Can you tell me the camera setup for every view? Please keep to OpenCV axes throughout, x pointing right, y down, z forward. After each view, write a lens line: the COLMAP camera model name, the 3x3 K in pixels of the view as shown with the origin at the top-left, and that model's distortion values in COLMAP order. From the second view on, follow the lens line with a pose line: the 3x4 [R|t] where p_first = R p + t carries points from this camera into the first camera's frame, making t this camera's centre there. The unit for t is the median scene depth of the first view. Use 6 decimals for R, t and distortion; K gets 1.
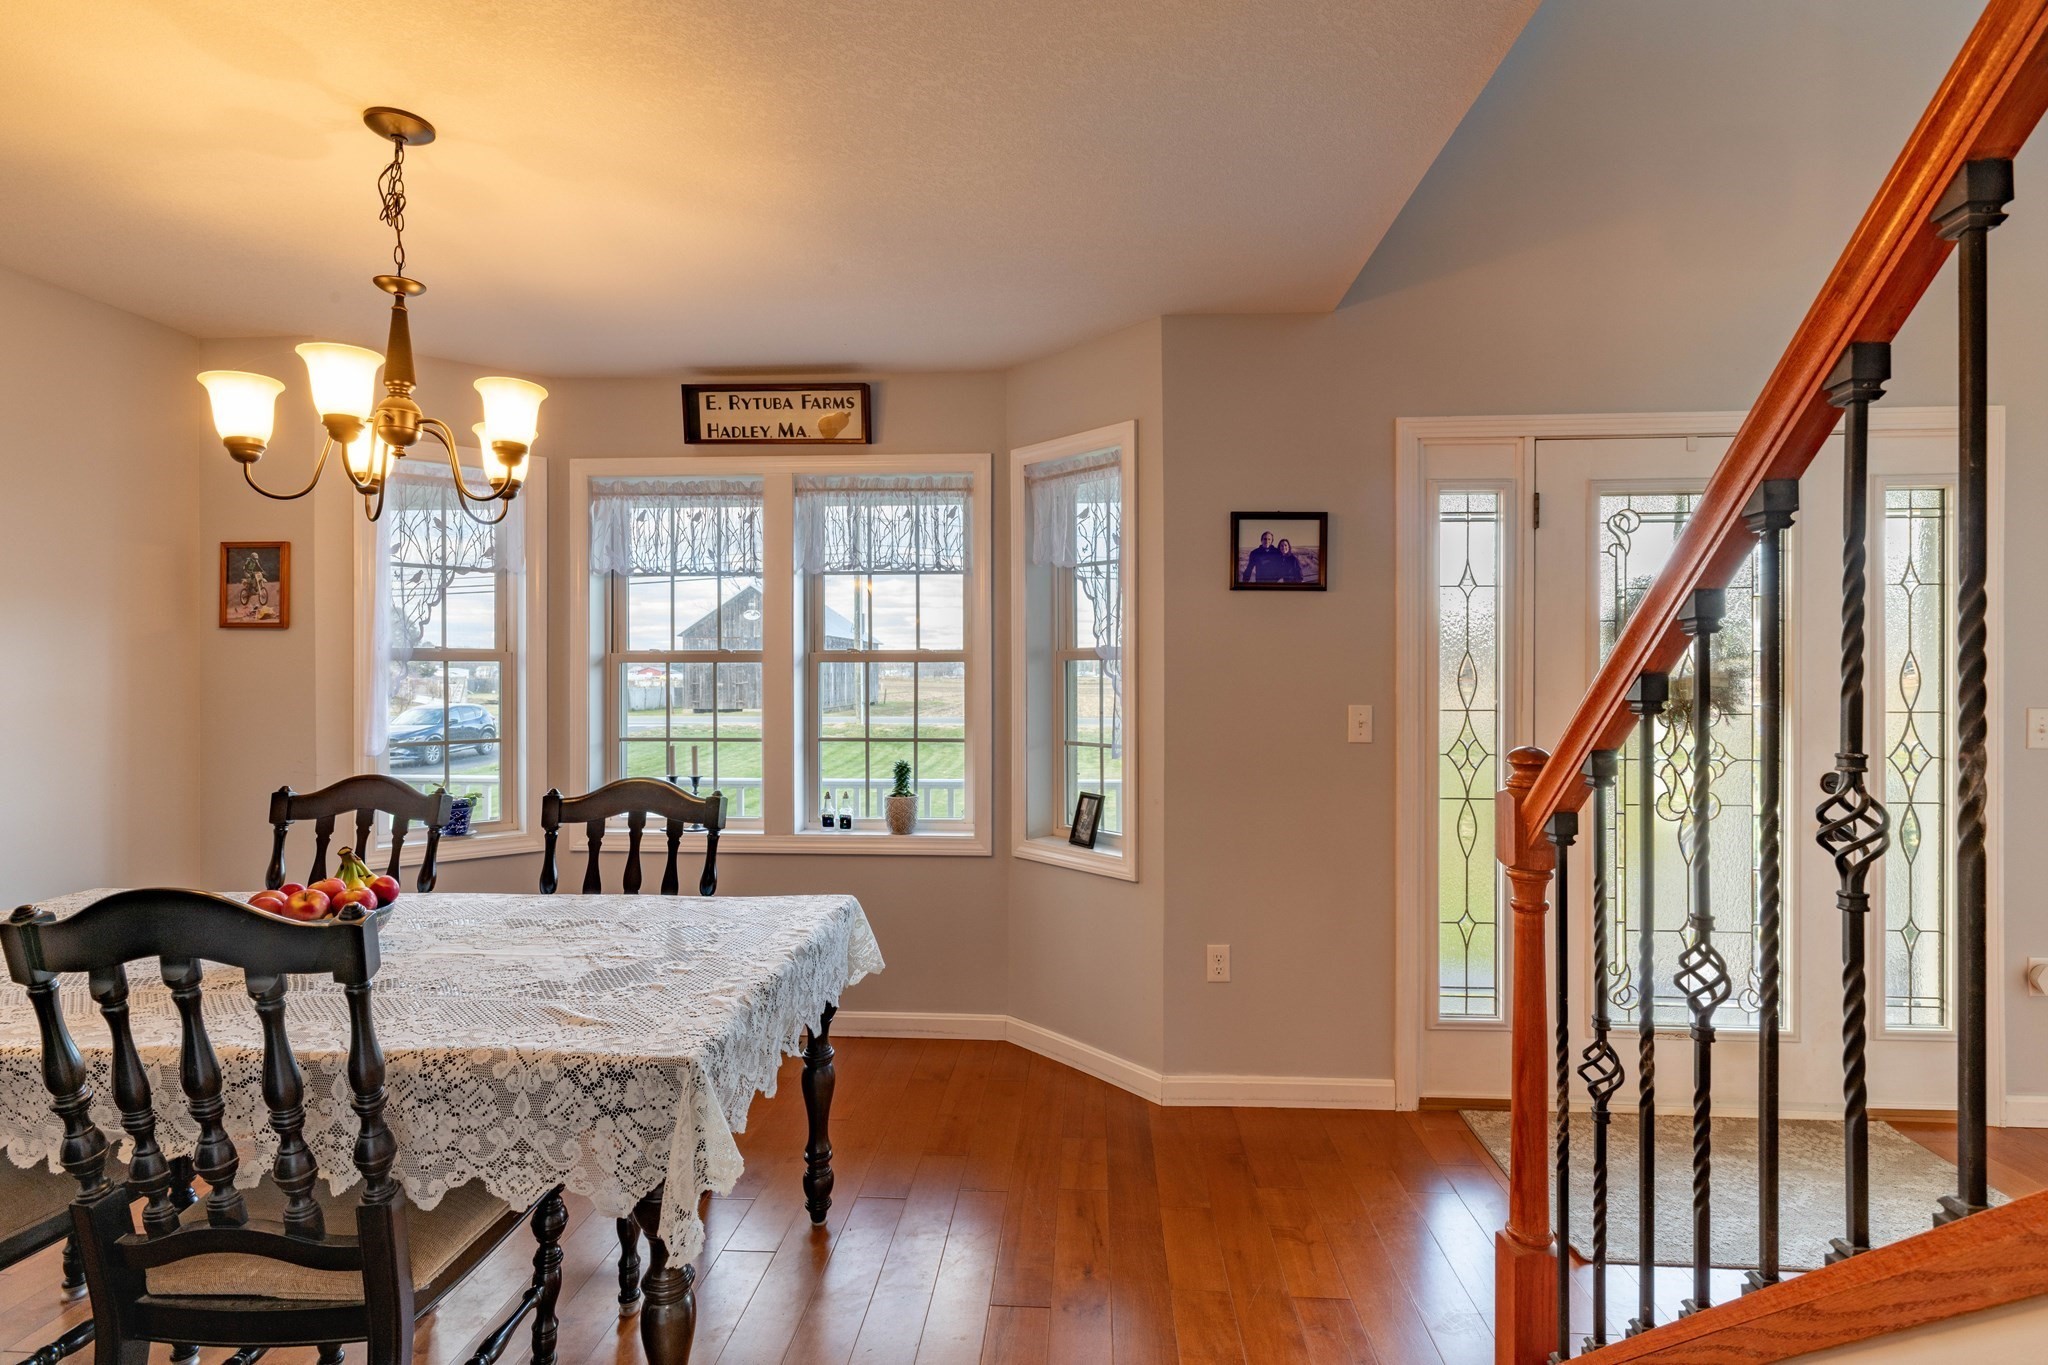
lens RADIAL K [[1039.3, 0, 1030.2], [0, 1039.3, 680.7], [0, 0, 1]] dist [-0.000223, -0.000350]
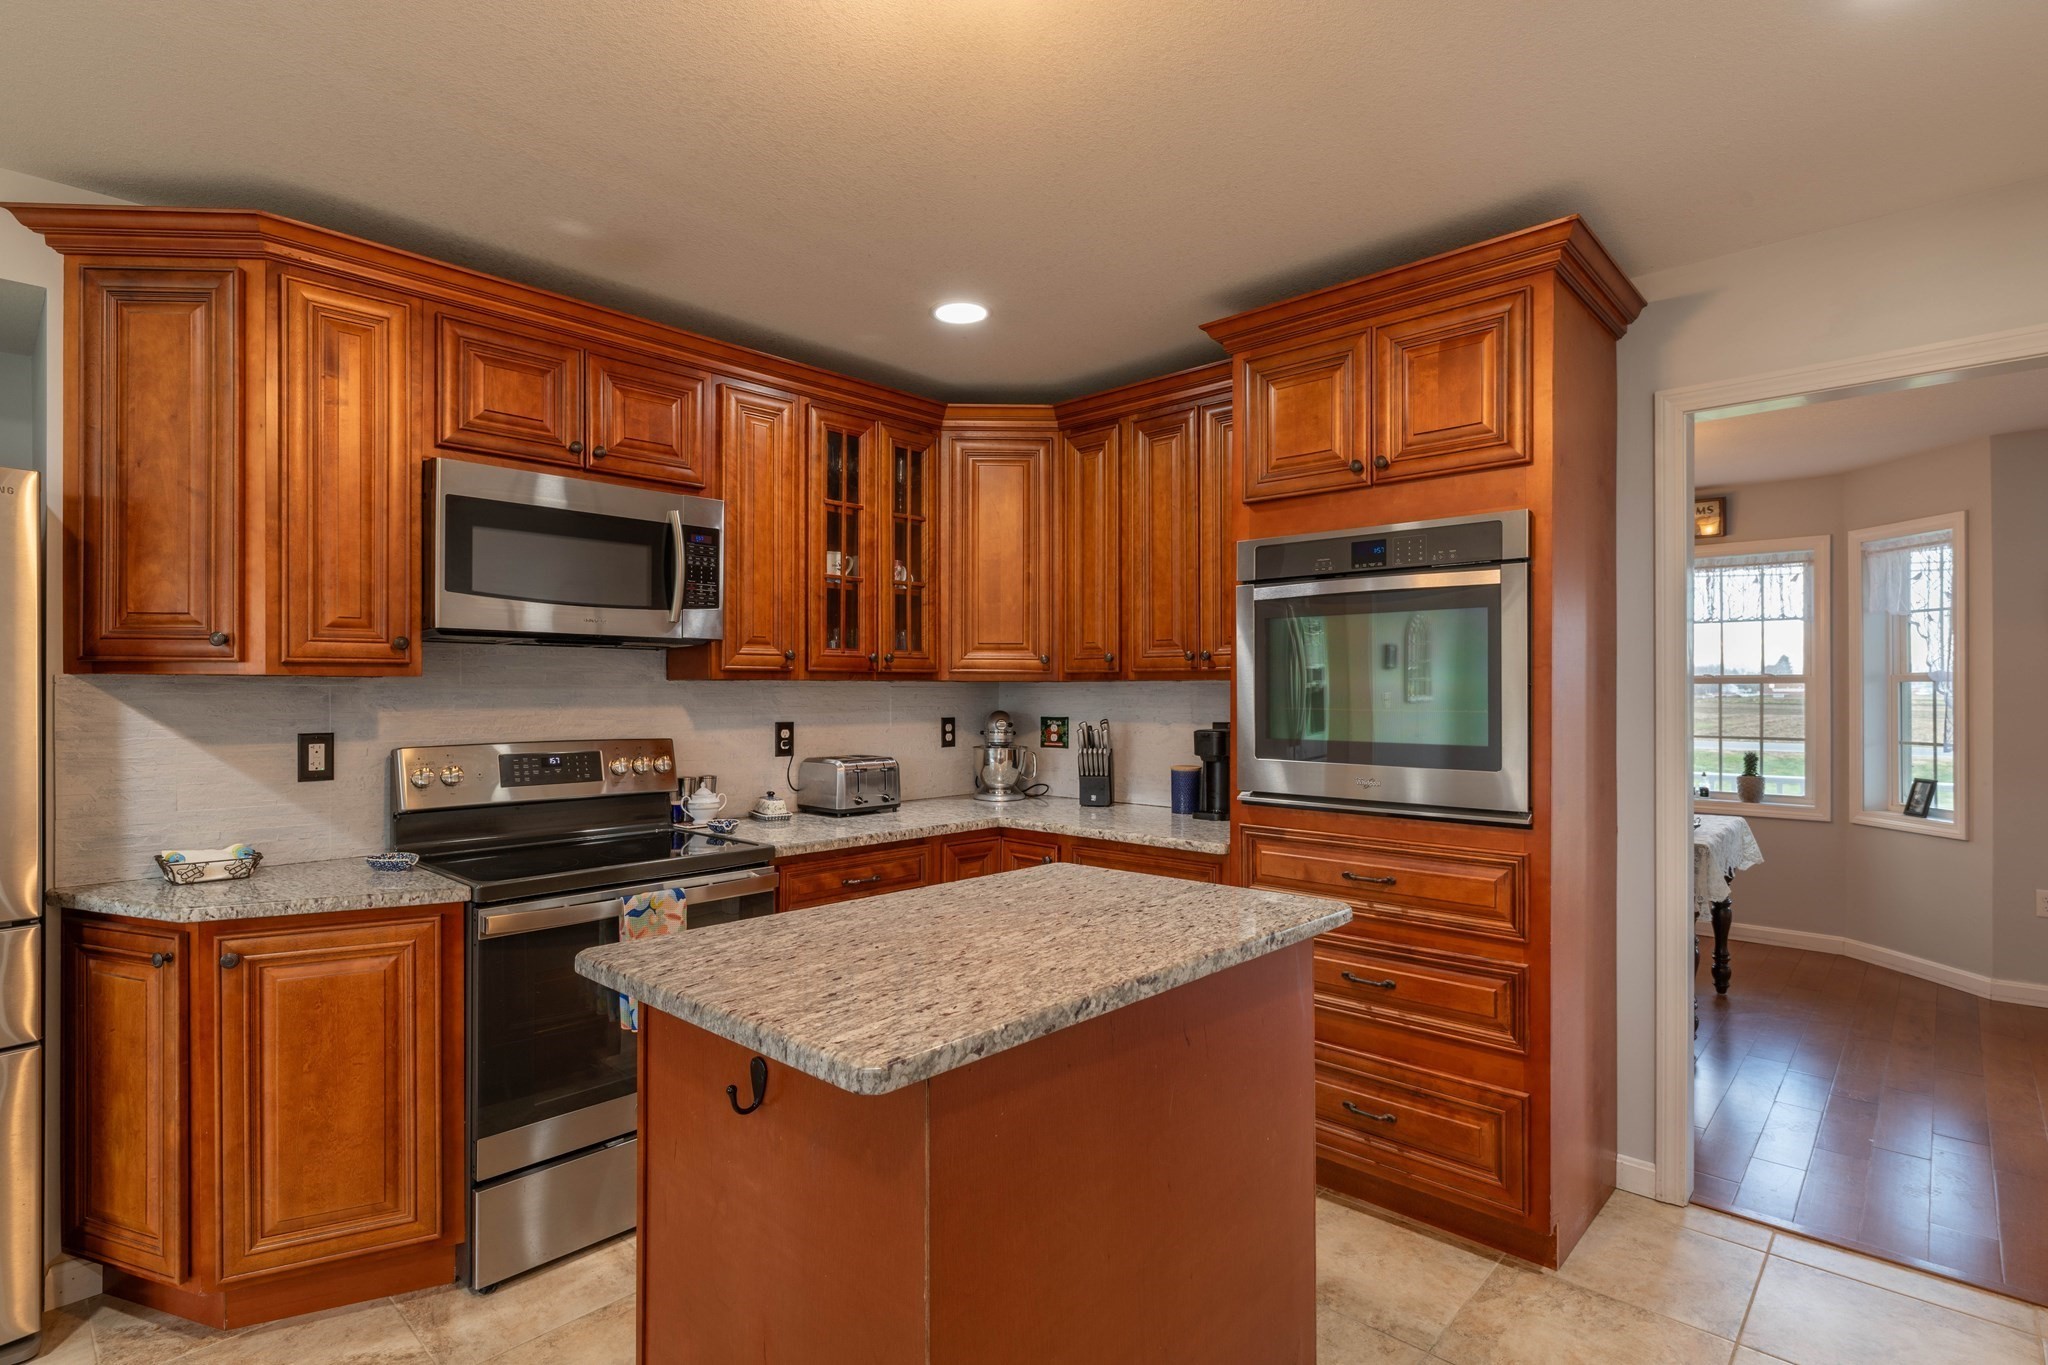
lens RADIAL K [[1039.3, 0, 1030.2], [0, 1039.3, 680.7], [0, 0, 1]] dist [-0.000223, -0.000350]
pose [[0.794498, -0.000806, -0.607266, -0.046602], [-0.006157, 0.999937, -0.009383, -0.001639], [0.607235, 0.011193, 0.794443, -0.811106]]
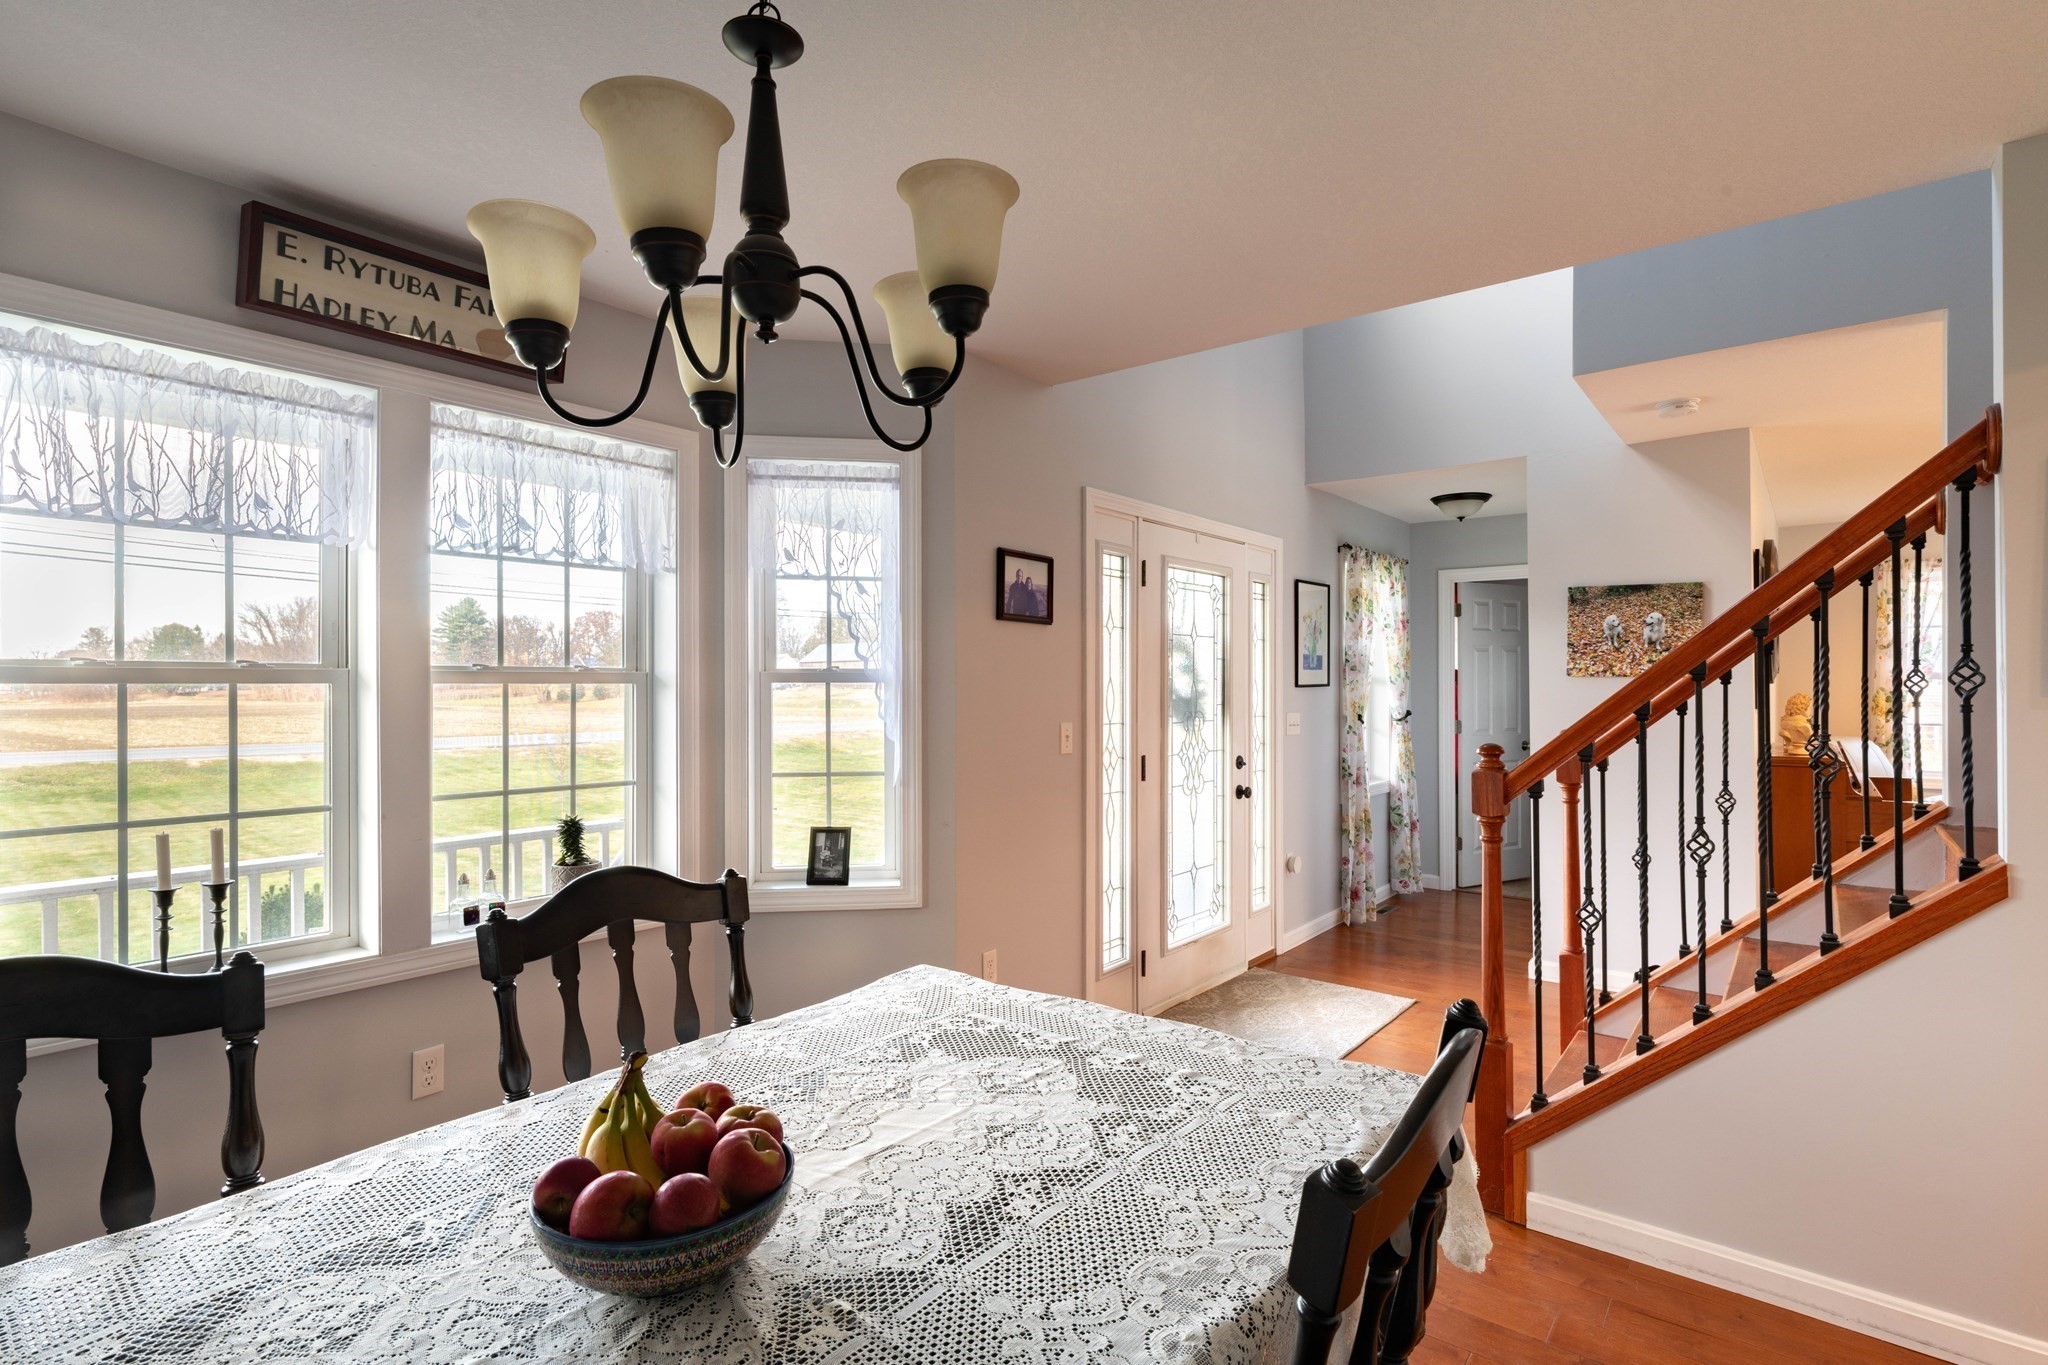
lens RADIAL K [[990.7, 0, 1145.2], [0, 990.7, 682.4], [0, 0, 1]] dist [-0.032136, -0.000291]
pose [[0.509675, 0.004720, 0.860354, -0.551078], [0.004229, 0.999959, -0.007992, -0.011776], [-0.860357, 0.007712, 0.509634, 0.311894]]
